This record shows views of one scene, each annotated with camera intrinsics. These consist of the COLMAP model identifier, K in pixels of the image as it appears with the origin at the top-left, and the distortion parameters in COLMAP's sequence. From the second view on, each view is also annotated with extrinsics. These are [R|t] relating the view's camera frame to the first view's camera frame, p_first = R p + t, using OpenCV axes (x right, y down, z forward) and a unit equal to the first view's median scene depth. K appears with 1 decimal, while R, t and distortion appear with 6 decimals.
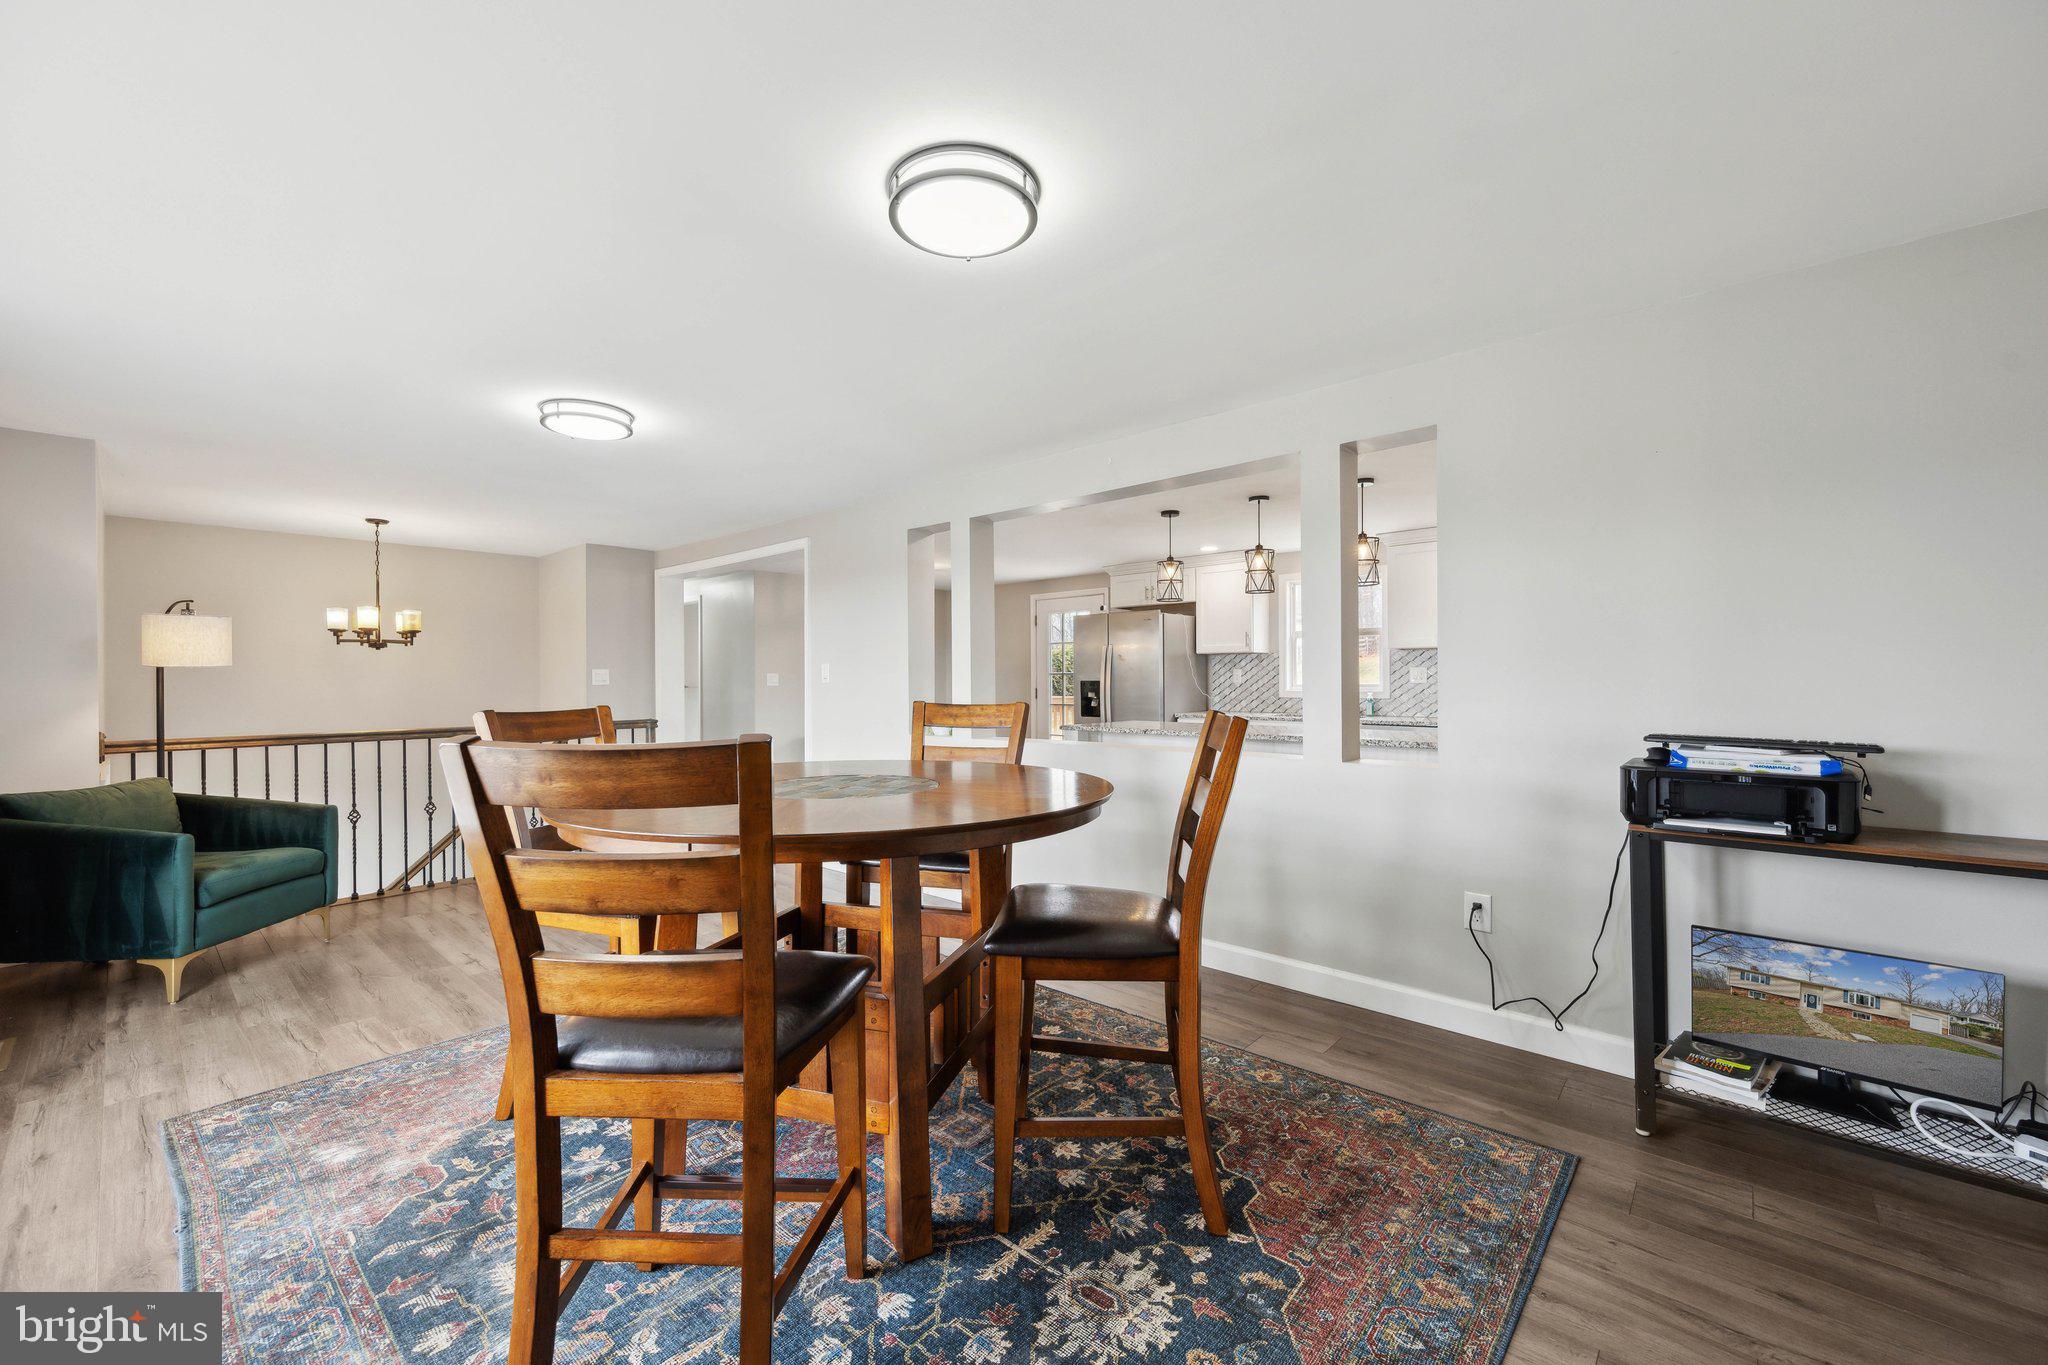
lens RADIAL K [[814.1, 0, 1023.1], [0, 814.1, 679.5], [0, 0, 1]] dist [-0.001569, 0.000266]
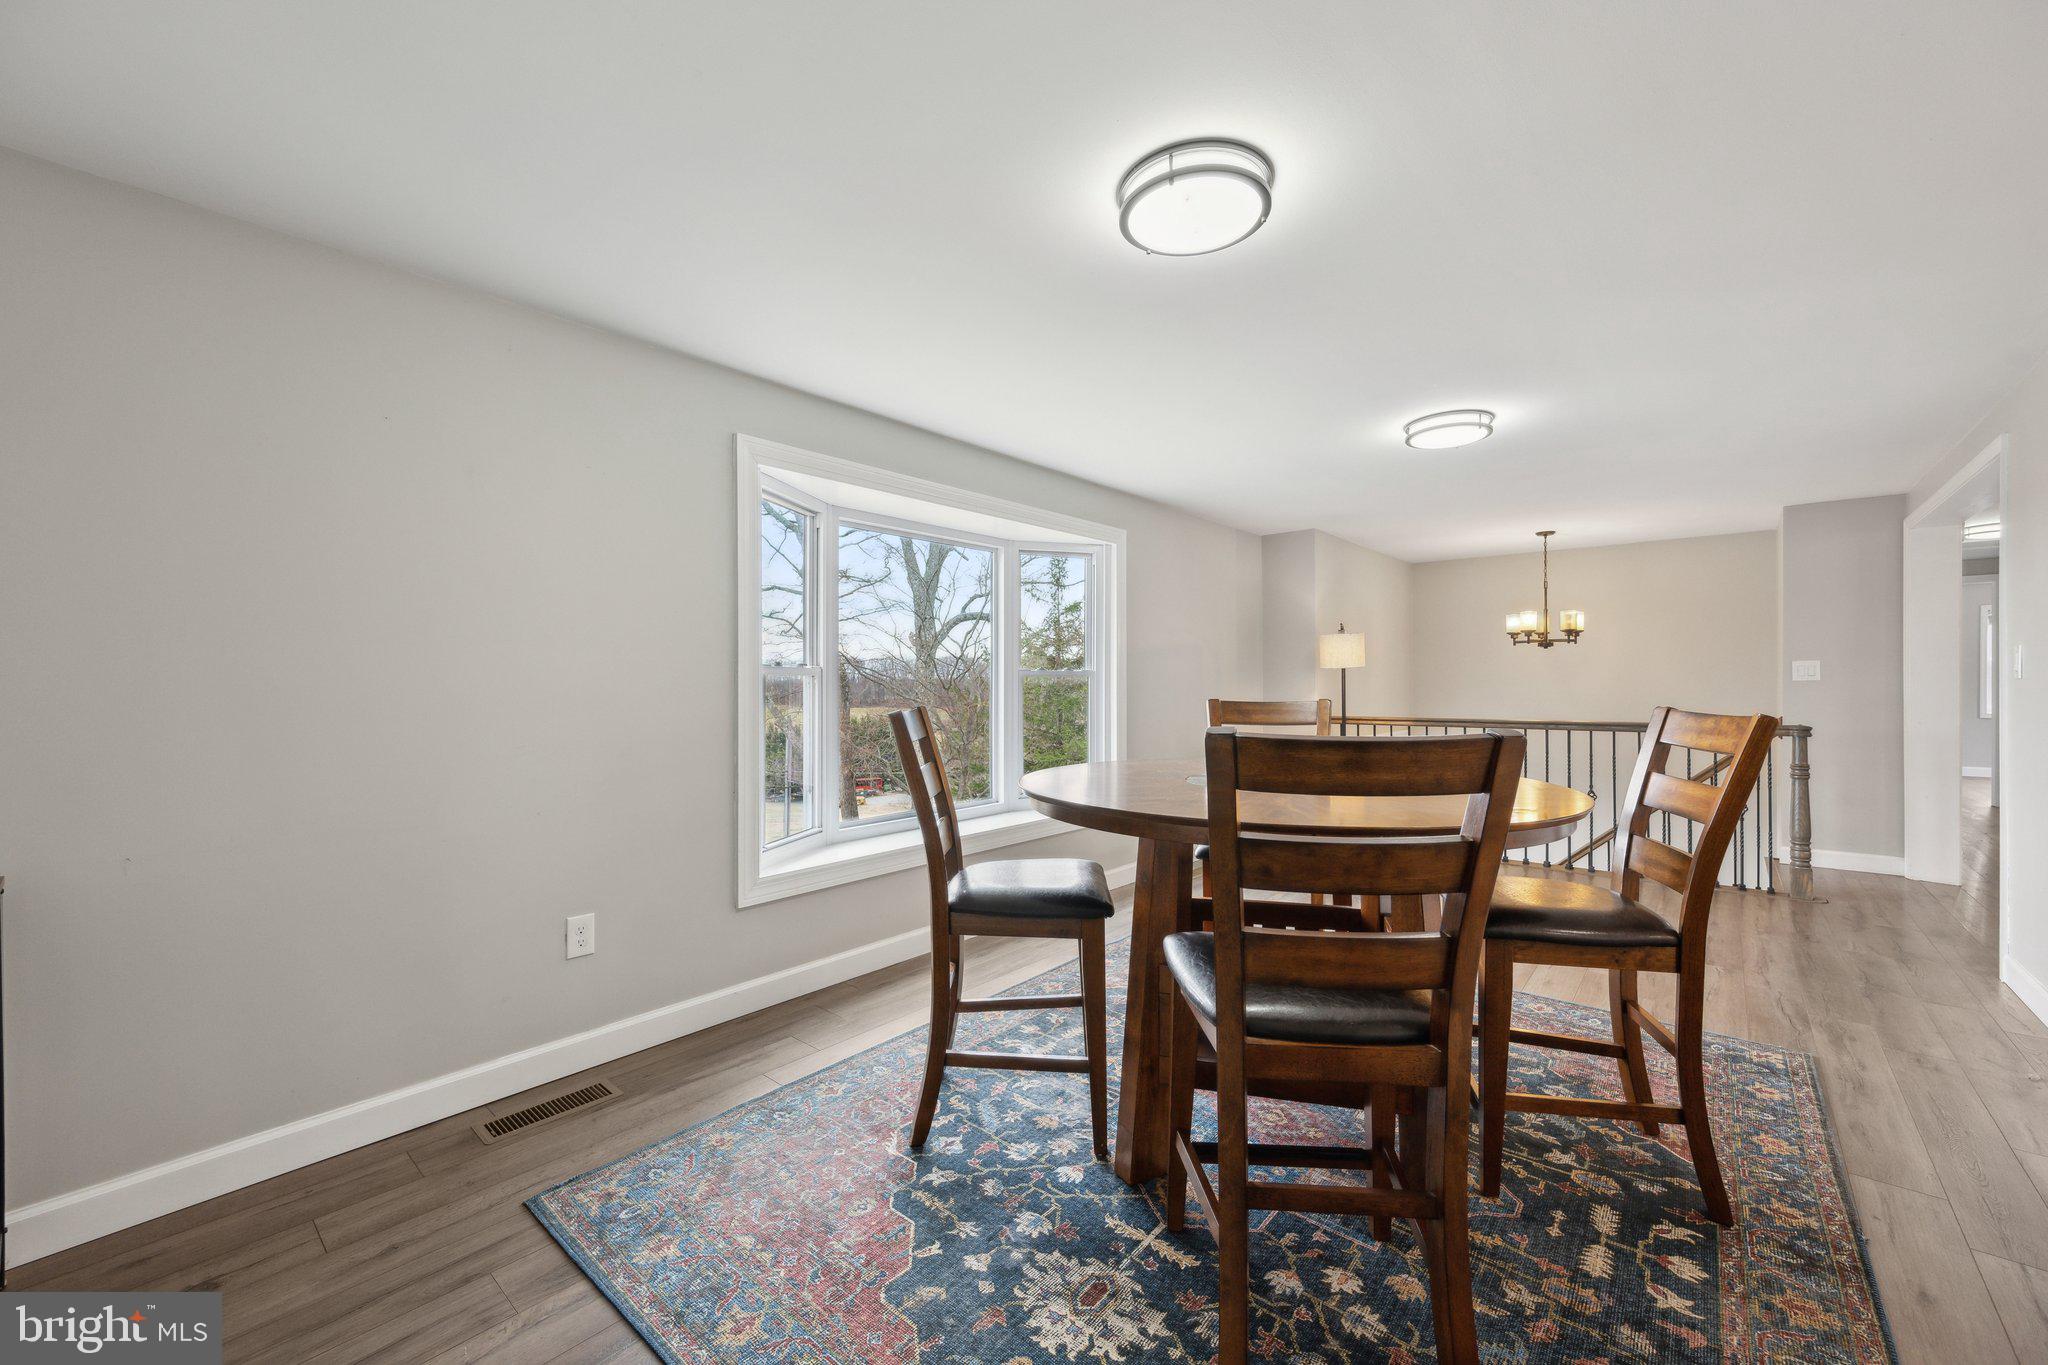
lens RADIAL K [[814.1, 0, 1025.2], [0, 814.1, 685.7], [0, 0, 1]] dist [-0.001569, 0.000266]
pose [[0.016330, 0.011673, -0.999799, 0.673190], [0.008210, 0.999897, 0.011809, -0.009061], [0.999833, -0.008401, 0.016232, 0.553590]]
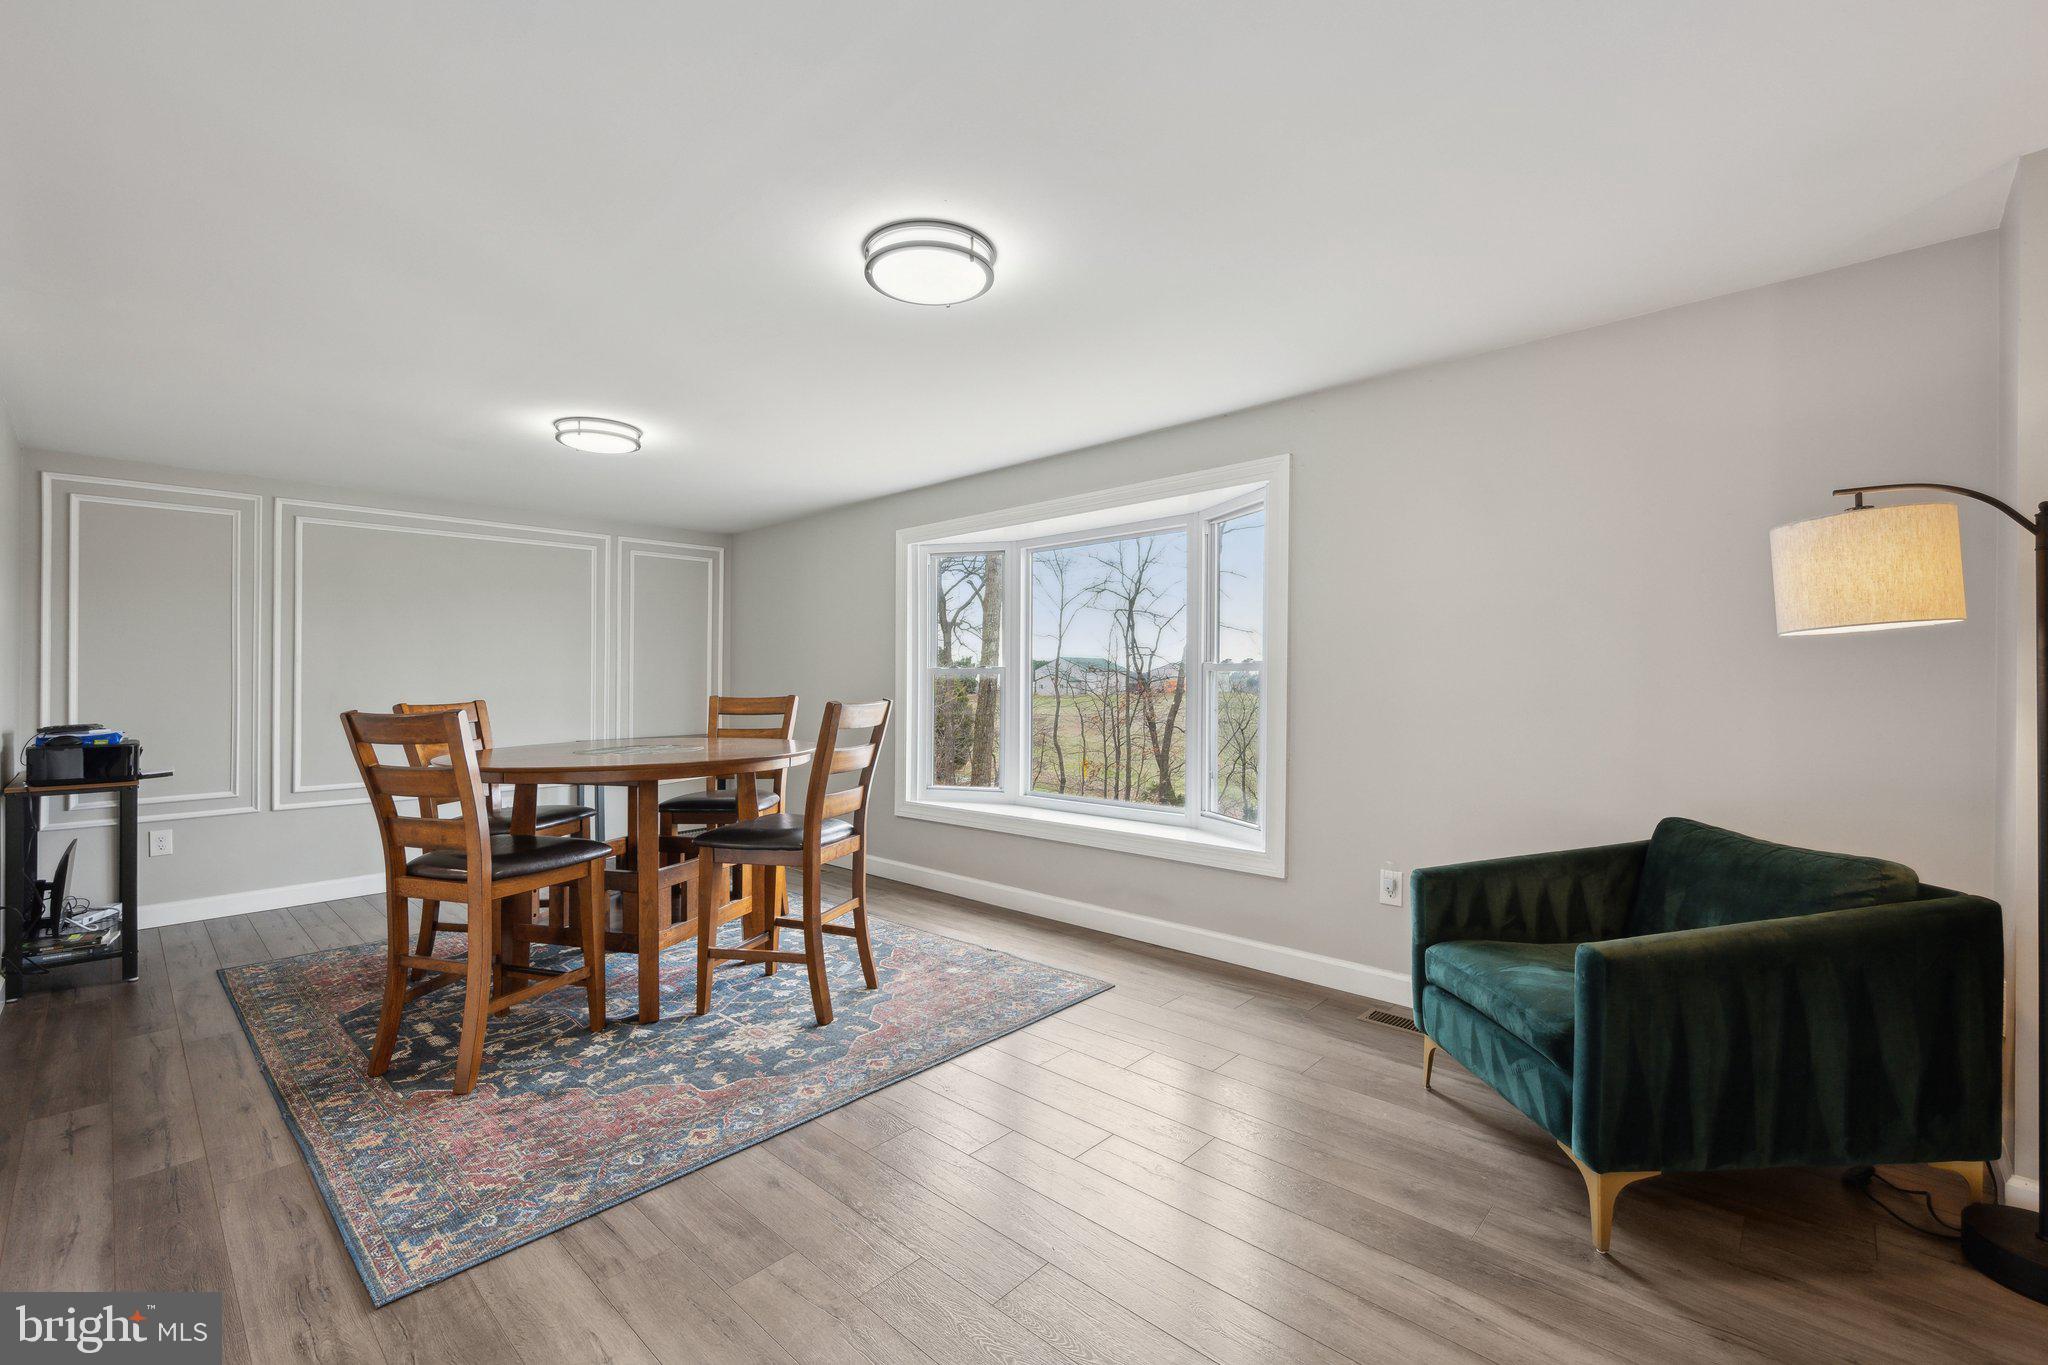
lens RADIAL K [[873.9, 0, 1027.0], [0, 873.9, 679.8], [0, 0, 1]] dist [-0.000390, -0.000142]
pose [[-0.999466, 0.012437, 0.030210, -0.835076], [0.012450, 0.999922, 0.000264, 0.000601], [-0.030205, 0.000639, -0.999544, 2.190817]]
